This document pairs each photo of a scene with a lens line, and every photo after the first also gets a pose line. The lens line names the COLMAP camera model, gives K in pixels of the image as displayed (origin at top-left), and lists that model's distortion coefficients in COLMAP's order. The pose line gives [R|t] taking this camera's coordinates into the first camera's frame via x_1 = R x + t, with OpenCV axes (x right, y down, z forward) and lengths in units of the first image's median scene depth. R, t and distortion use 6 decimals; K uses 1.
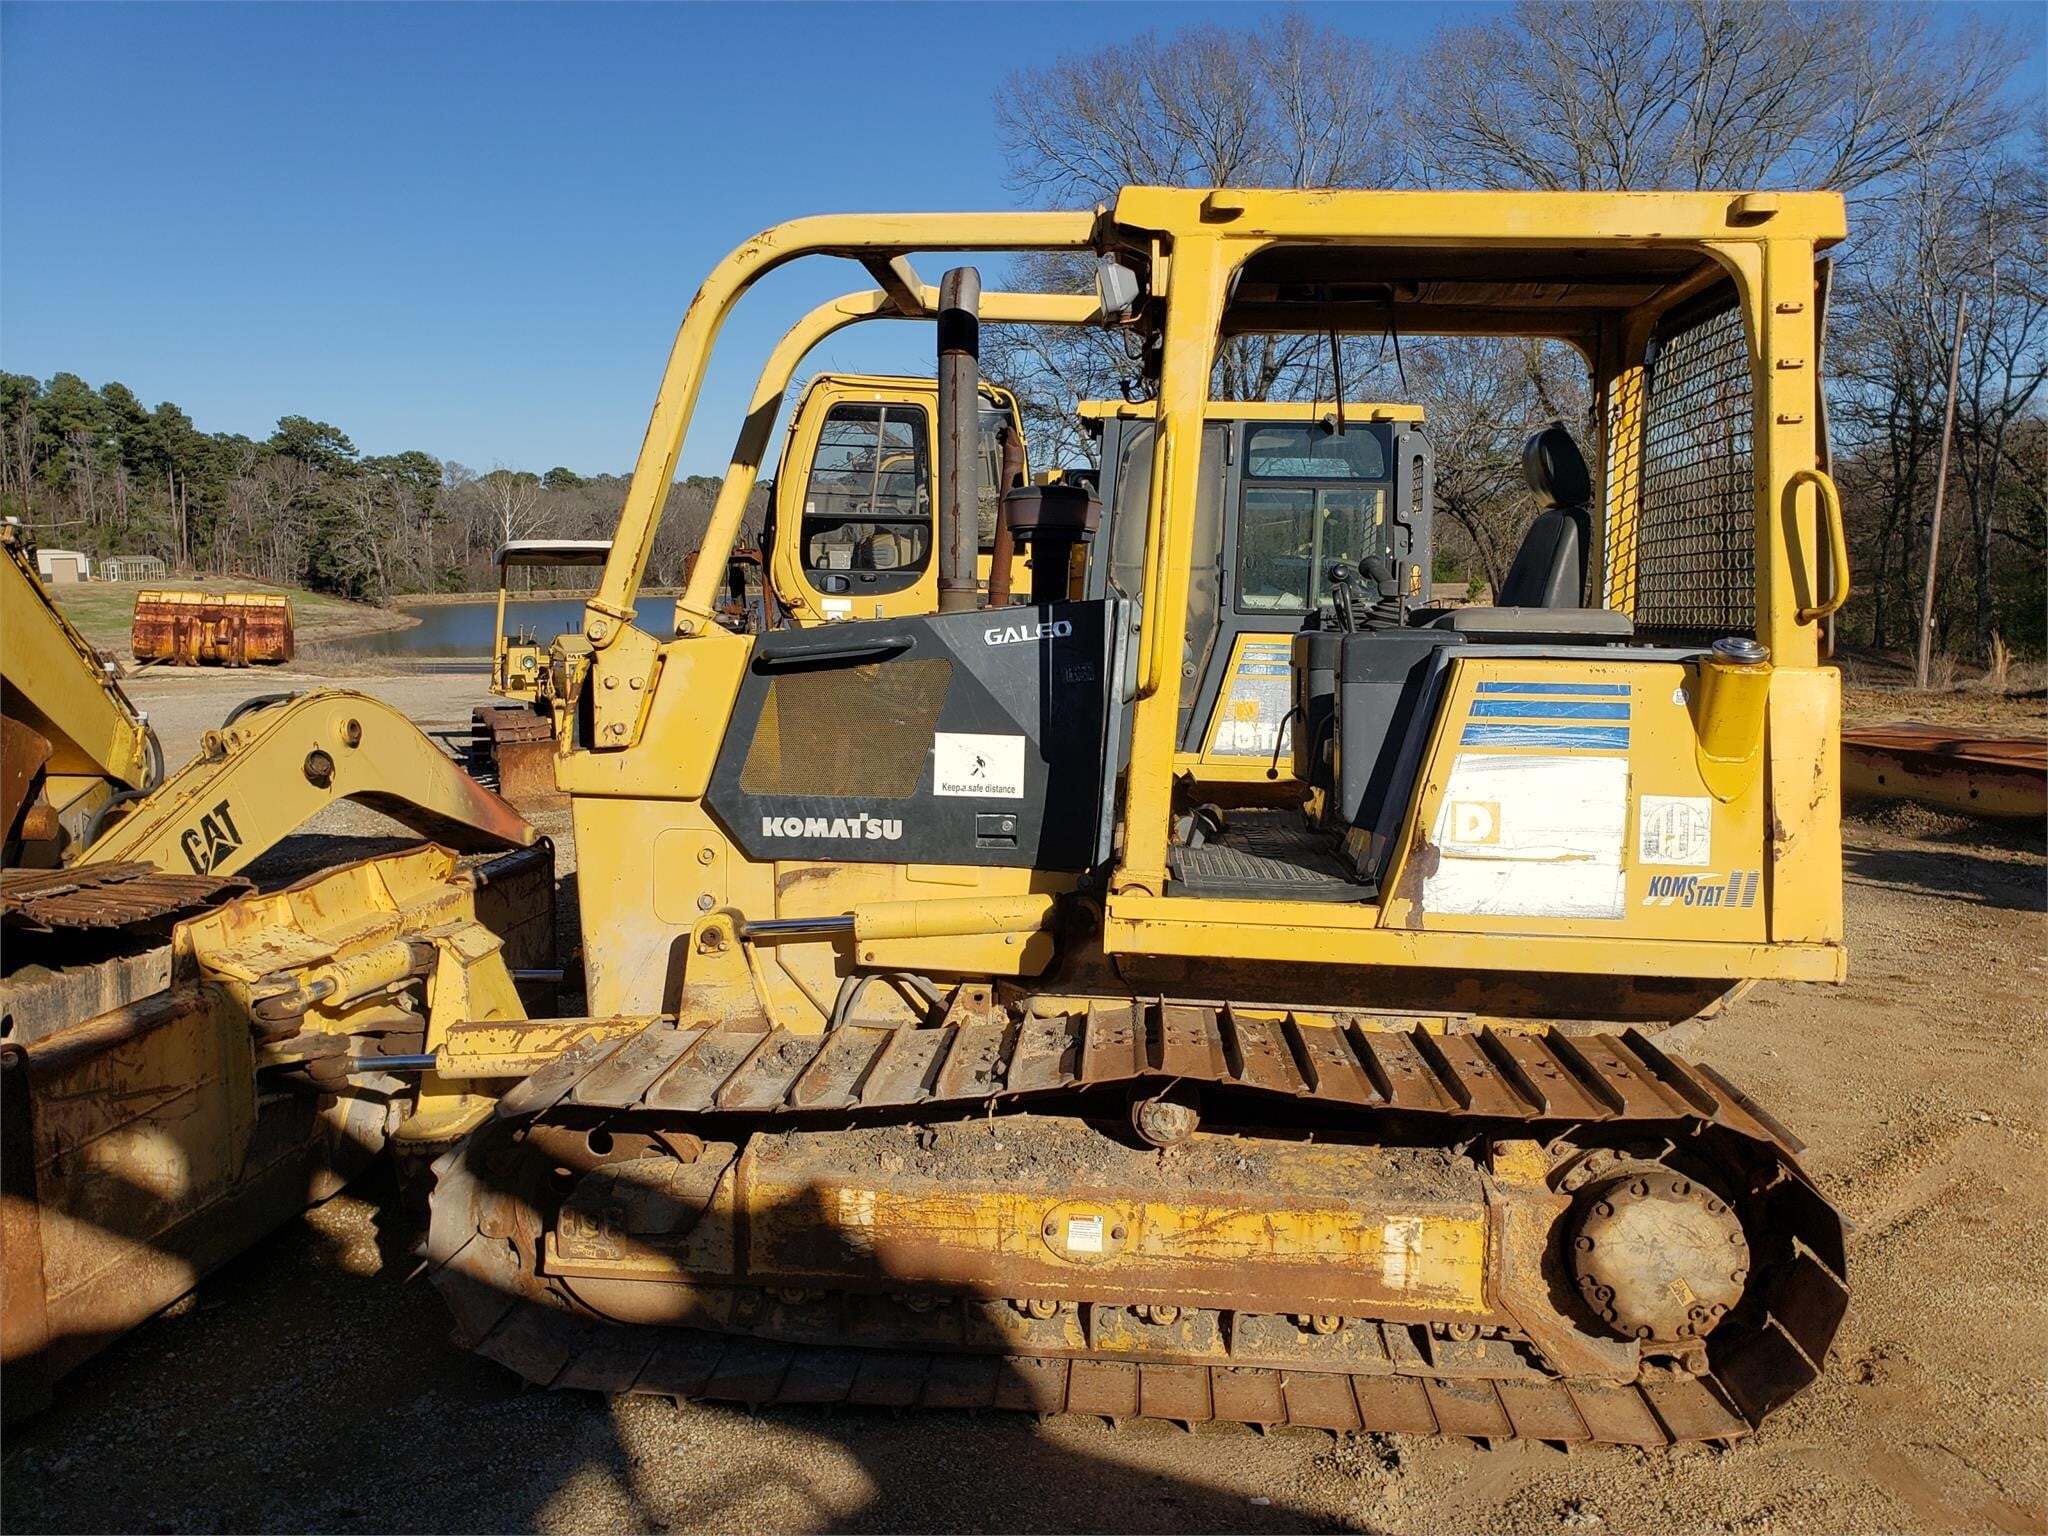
lens RADIAL K [[1784.9, 0, 1024.0], [0, 1784.9, 768.0], [0, 0, 1]] dist [-0.004185, -0.004886]
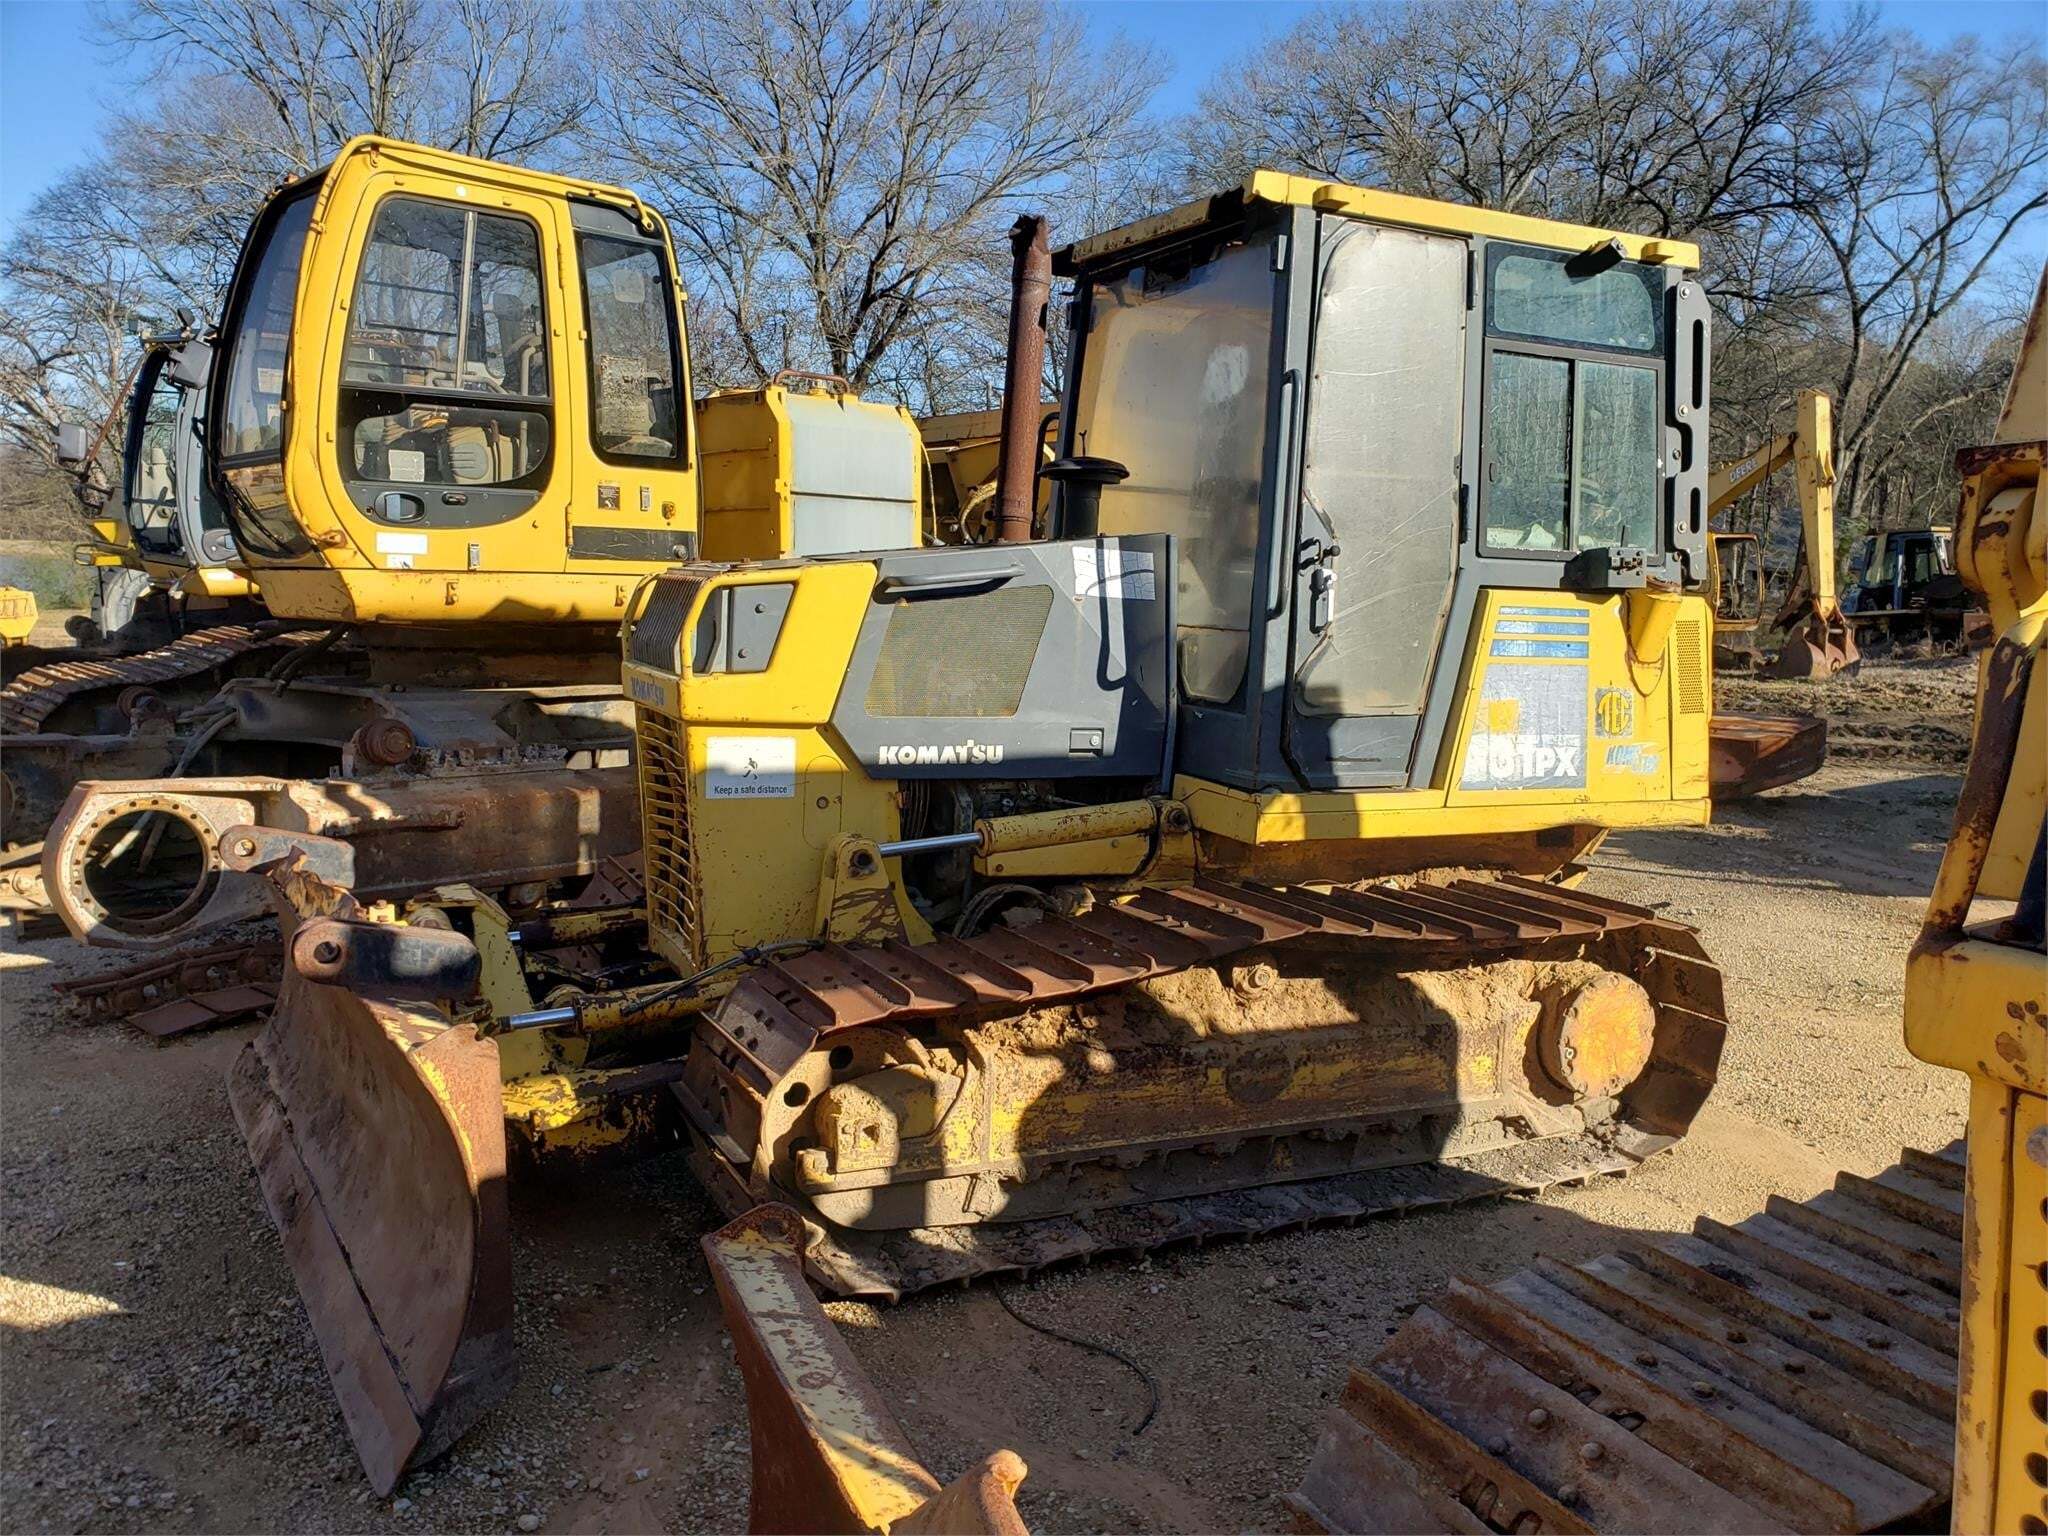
lens RADIAL K [[1784.9, 0, 1024.0], [0, 1784.9, 768.0], [0, 0, 1]] dist [-0.004185, -0.004886]
pose [[0.855507, -0.034664, 0.516629, -0.234463], [0.031284, 0.999394, 0.015252, -0.020333], [-0.516845, 0.003114, 0.856073, 0.398182]]
